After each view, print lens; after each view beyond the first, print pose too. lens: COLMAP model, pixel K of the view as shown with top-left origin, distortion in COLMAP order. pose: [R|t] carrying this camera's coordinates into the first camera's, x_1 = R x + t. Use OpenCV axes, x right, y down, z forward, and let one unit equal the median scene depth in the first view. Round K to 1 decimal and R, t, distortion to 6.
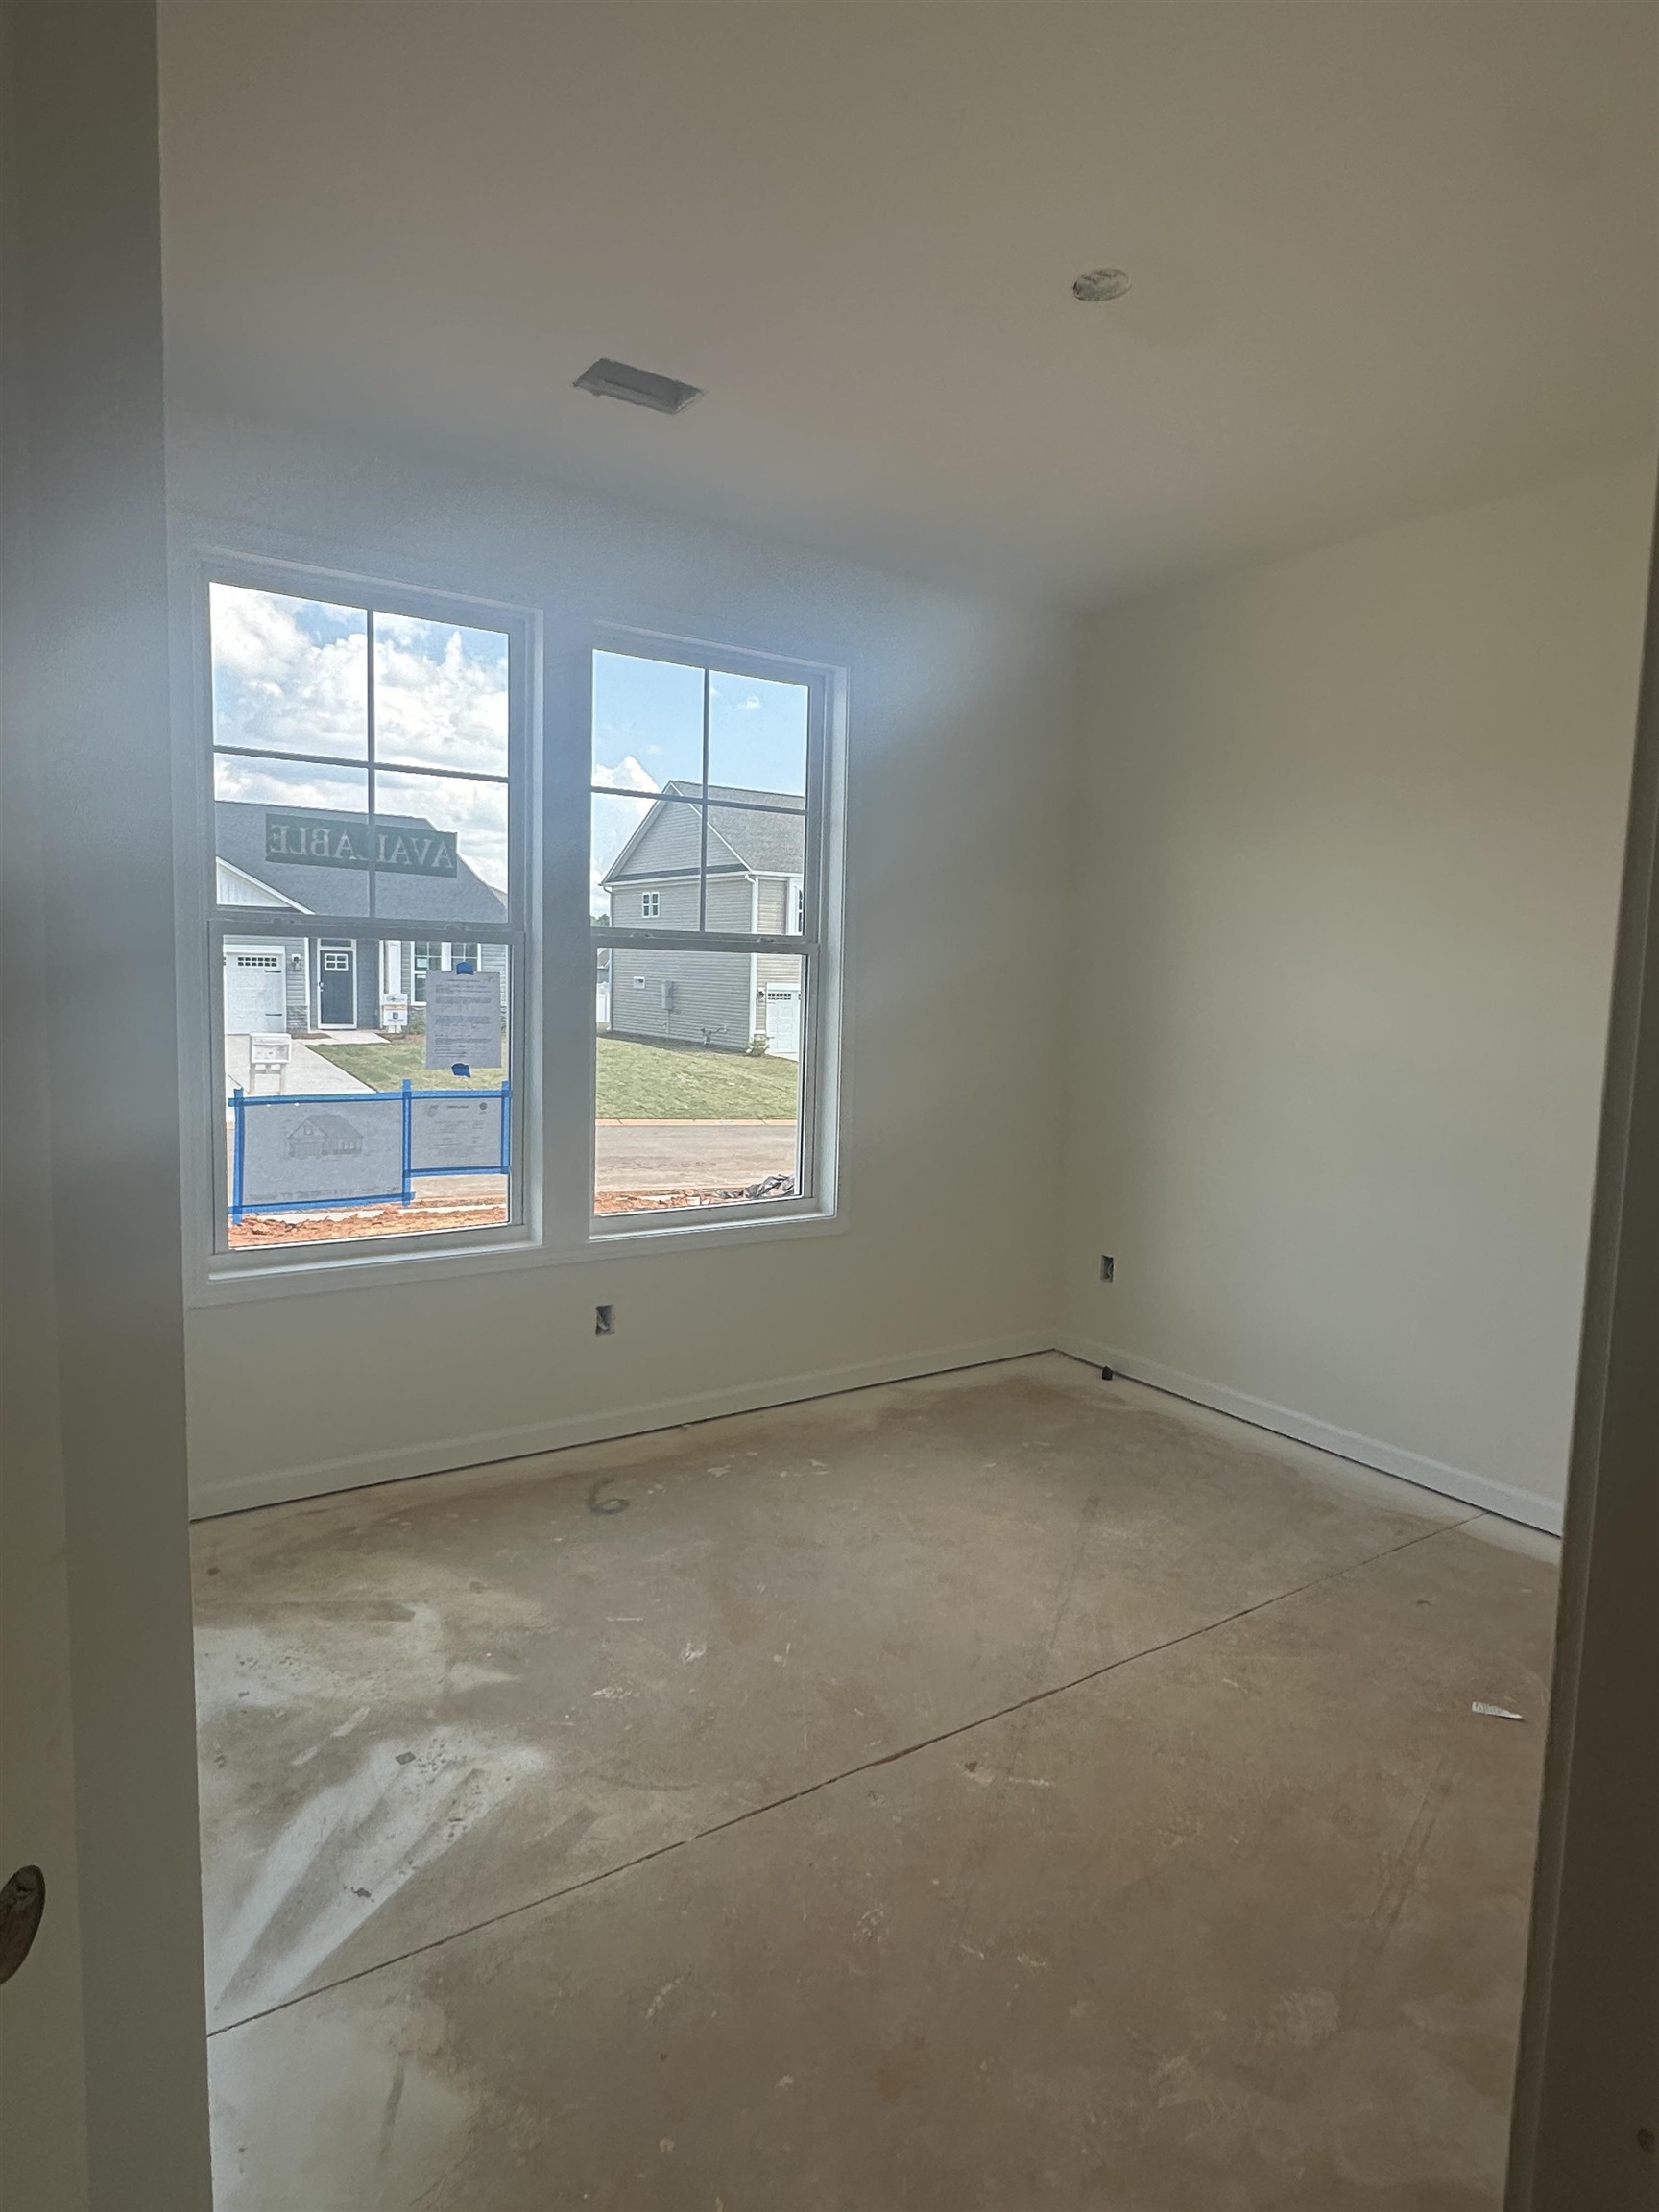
lens RADIAL K [[1266.7, 0, 832.1], [0, 1266.7, 1095.4], [0, 0, 1]] dist [0.000729, 0.003390]
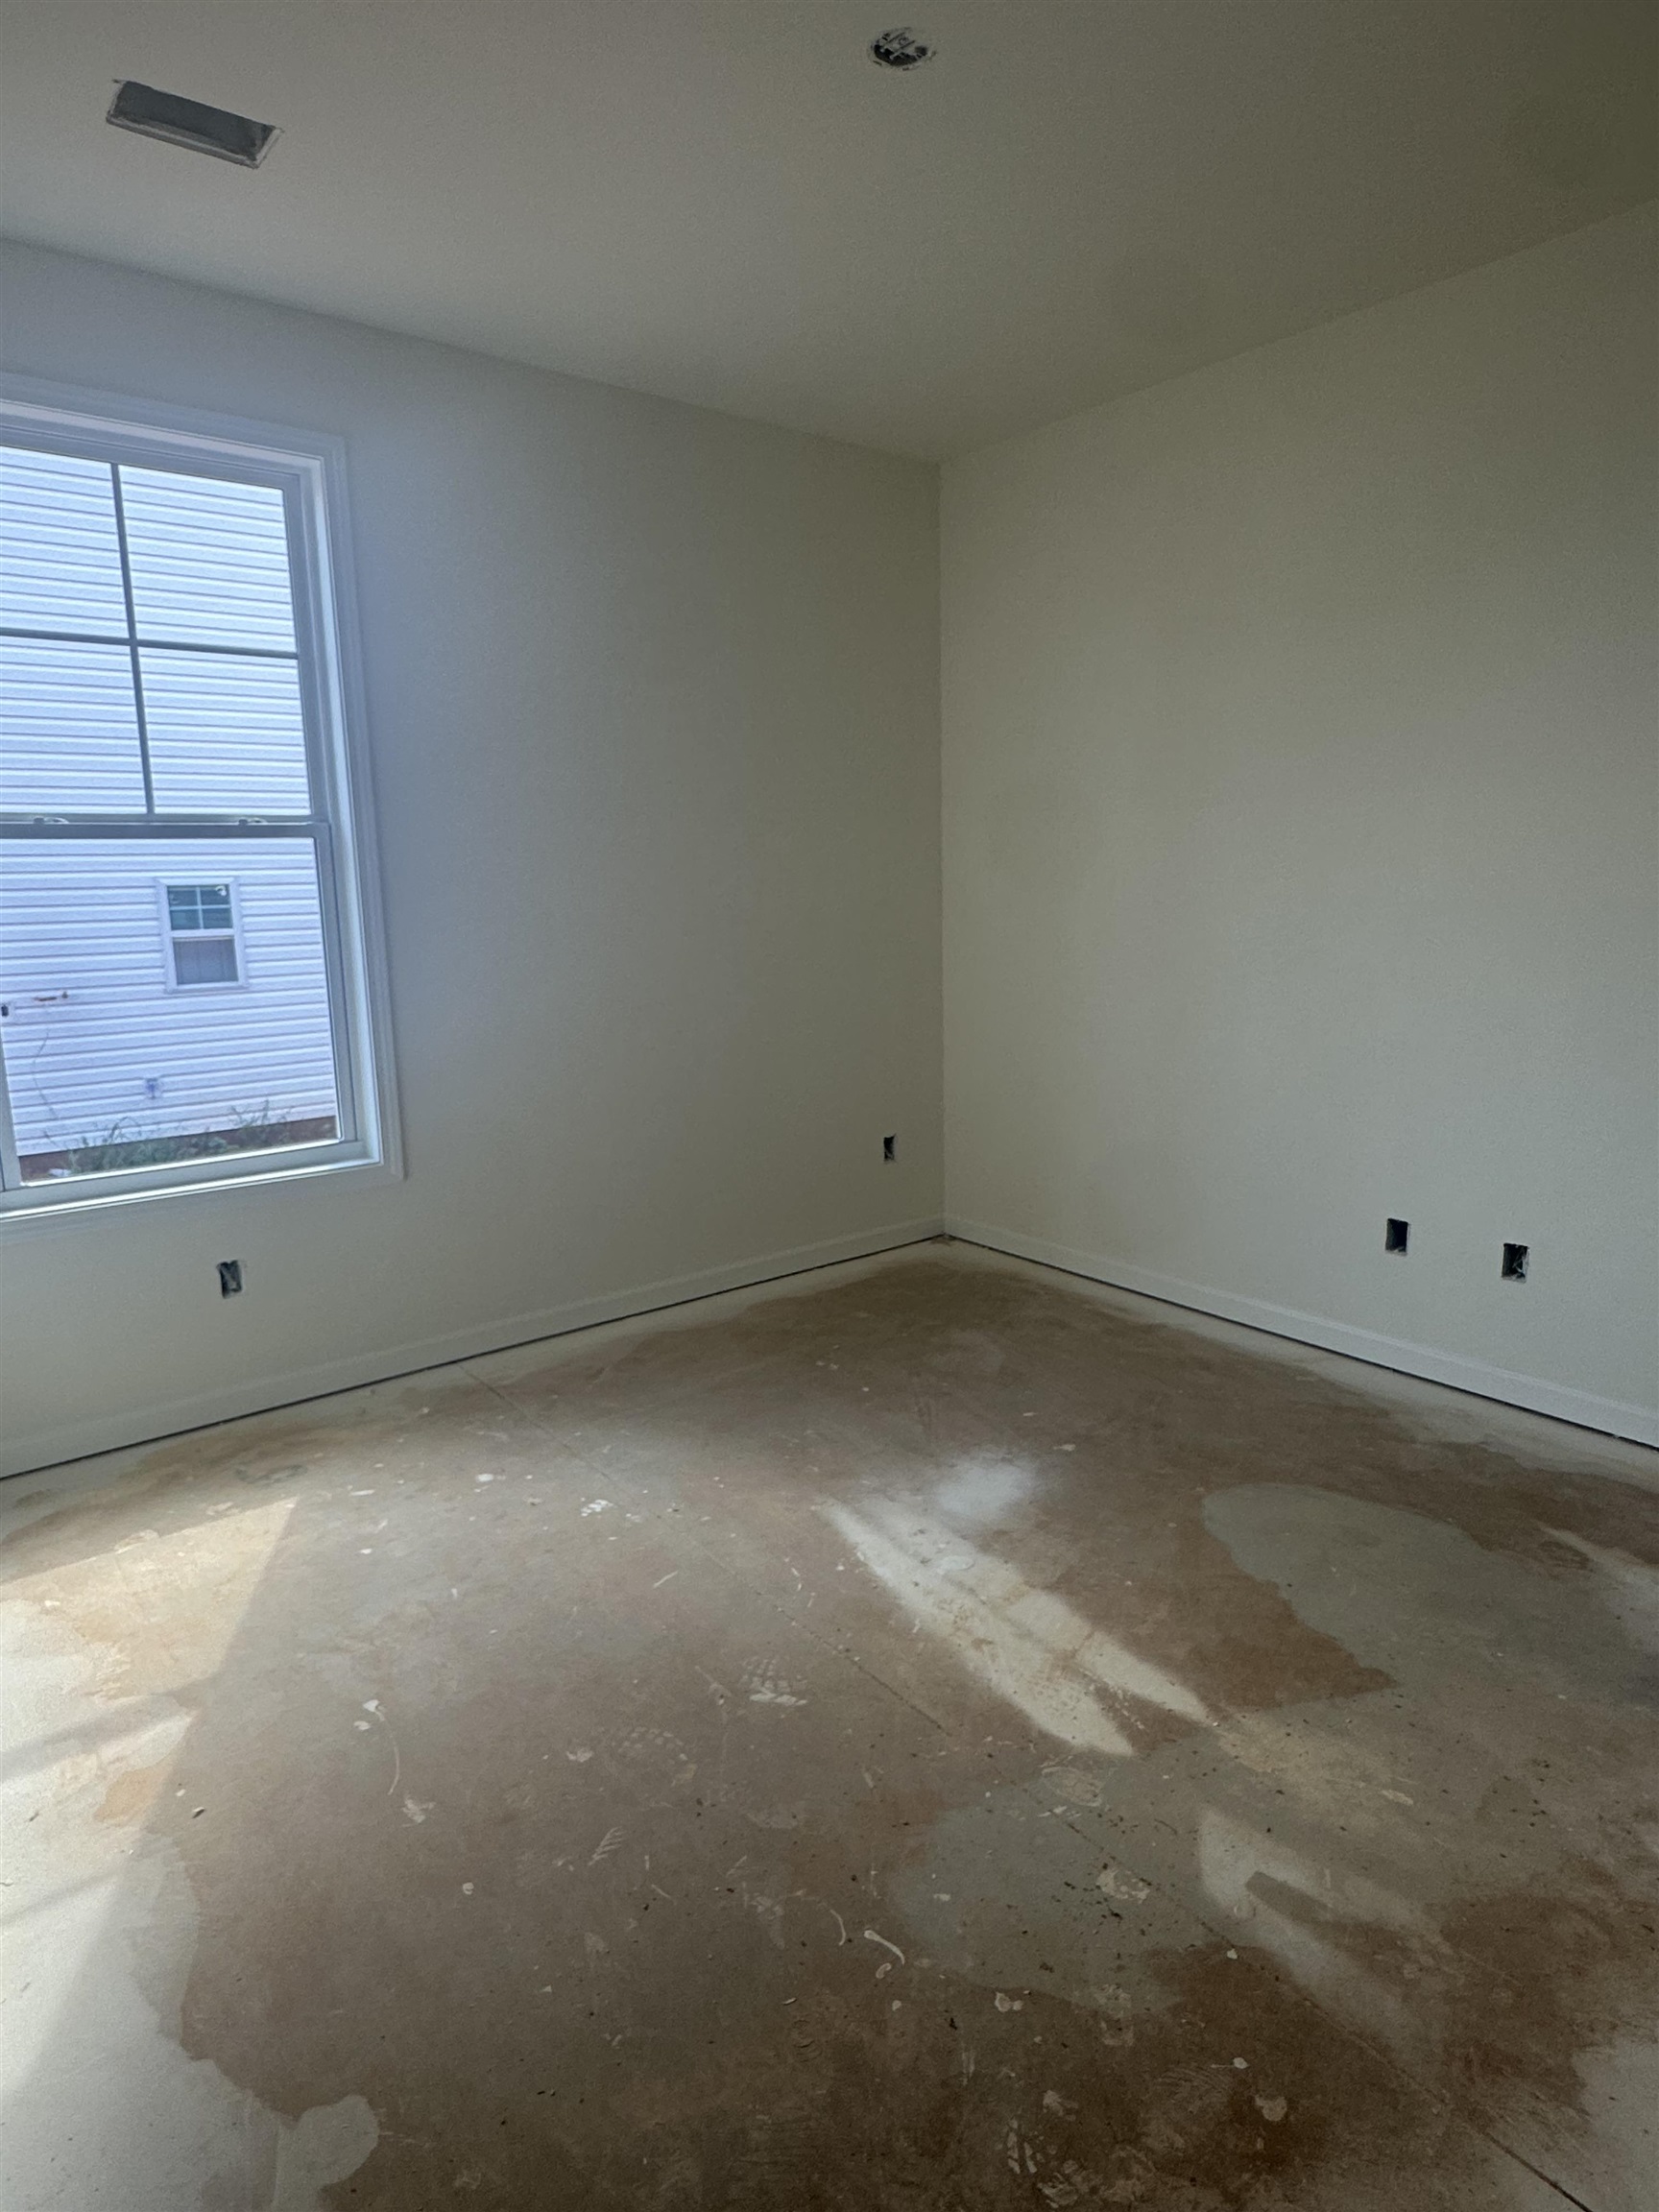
lens RADIAL K [[1266.7, 0, 834.0], [0, 1266.7, 1103.9], [0, 0, 1]] dist [0.000729, 0.003390]
pose [[0.998481, -0.042390, 0.035184, 0.093235], [0.038794, 0.994502, 0.097266, -0.003780], [-0.039114, -0.095754, 0.994636, 0.061067]]
